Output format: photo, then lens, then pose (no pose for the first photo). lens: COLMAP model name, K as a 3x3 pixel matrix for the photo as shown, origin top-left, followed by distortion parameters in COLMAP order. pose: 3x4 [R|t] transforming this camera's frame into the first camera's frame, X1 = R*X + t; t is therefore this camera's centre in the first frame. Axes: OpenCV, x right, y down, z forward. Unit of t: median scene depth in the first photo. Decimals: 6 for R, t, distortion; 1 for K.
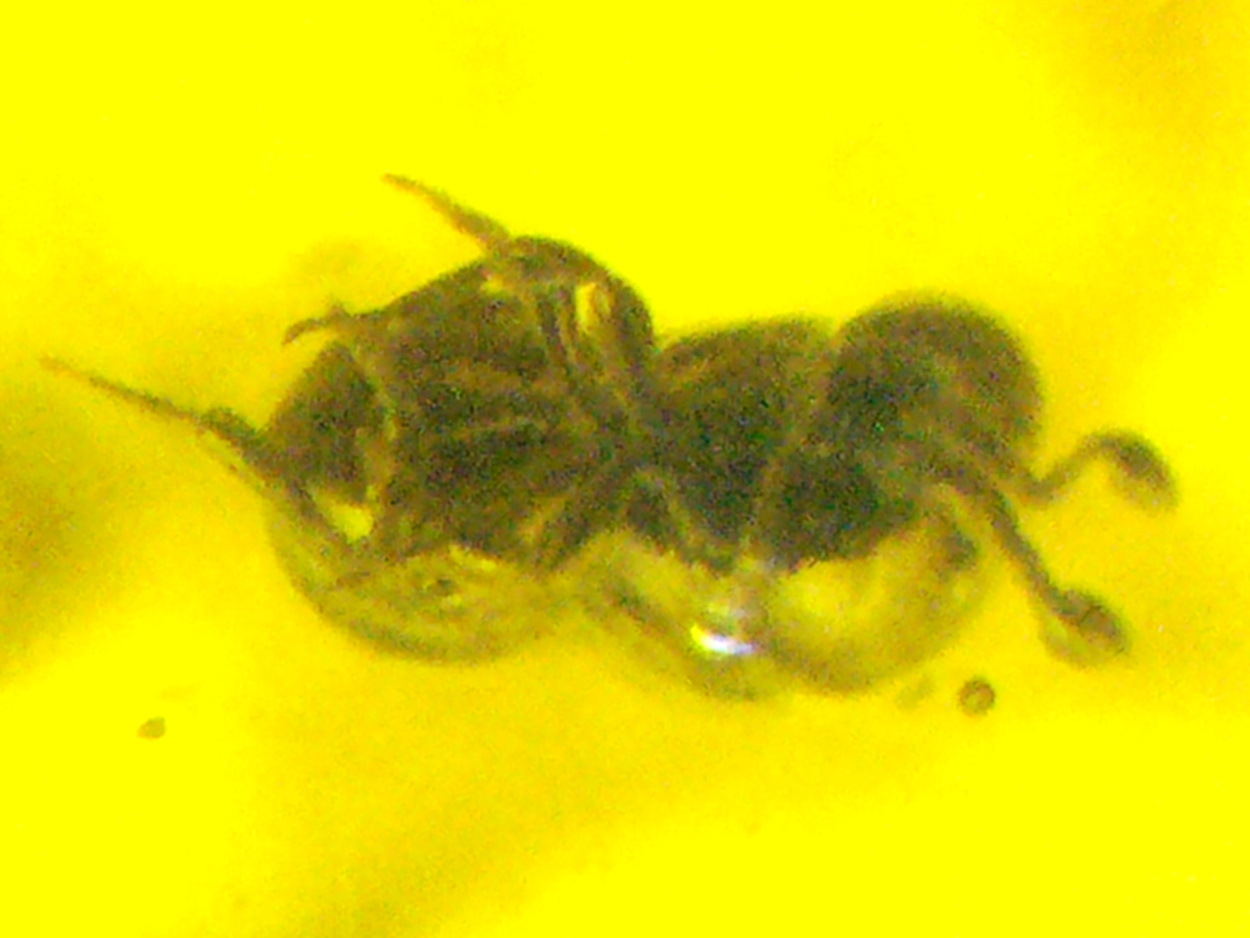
lens RADIAL K [[3832.2, 0, 624.6], [0, 3832.2, 470.7], [0, 0, 1]] dist [-0.163260, 0.000000]
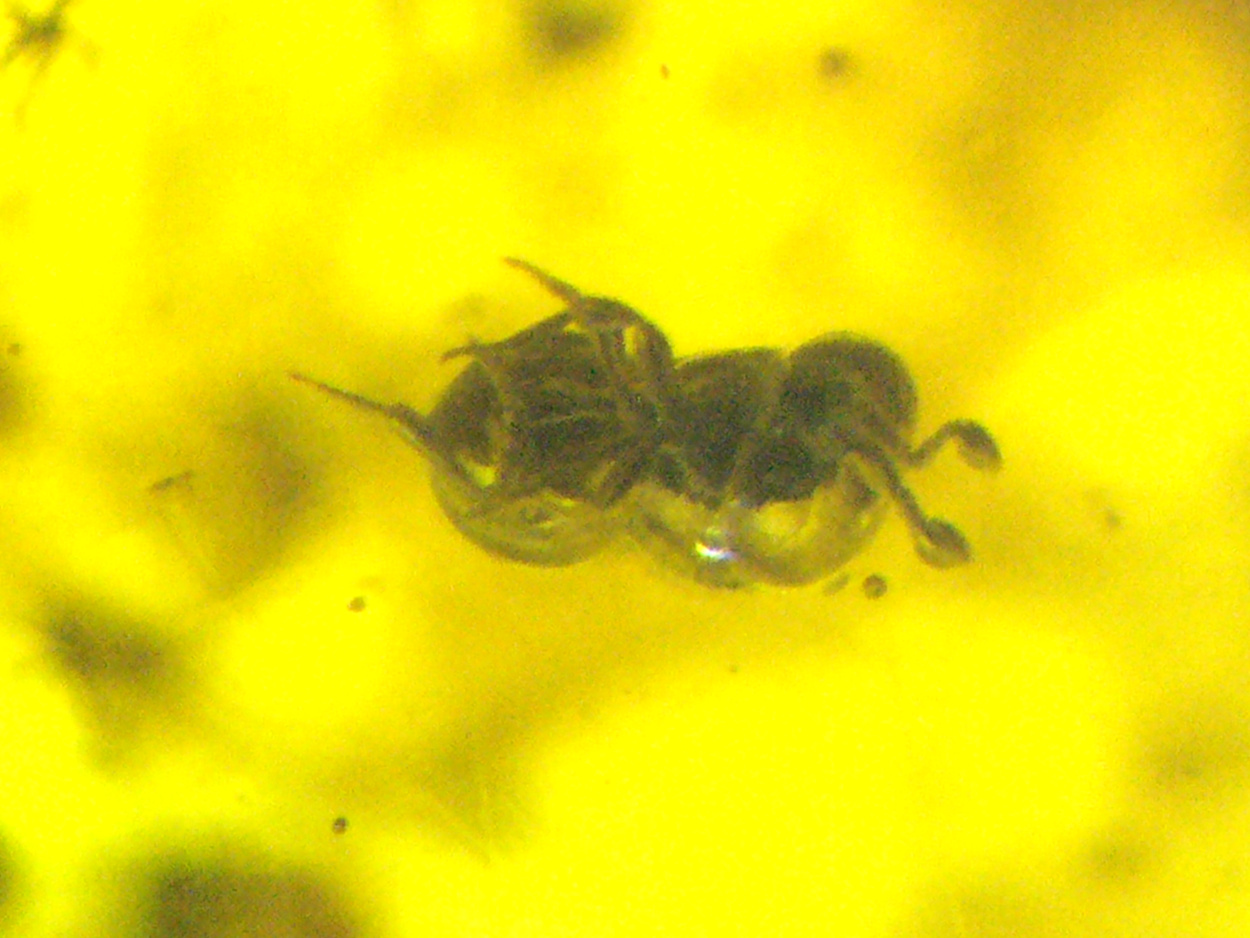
lens RADIAL K [[3832.2, 0, 625.4], [0, 3832.2, 468.2], [0, 0, 1]] dist [-0.163260, 0.000000]
pose [[0.999990, 0.003797, -0.002299, -0.008241], [-0.003757, 0.999847, 0.017083, -0.017120], [0.002364, -0.017075, 0.999851, -0.593971]]
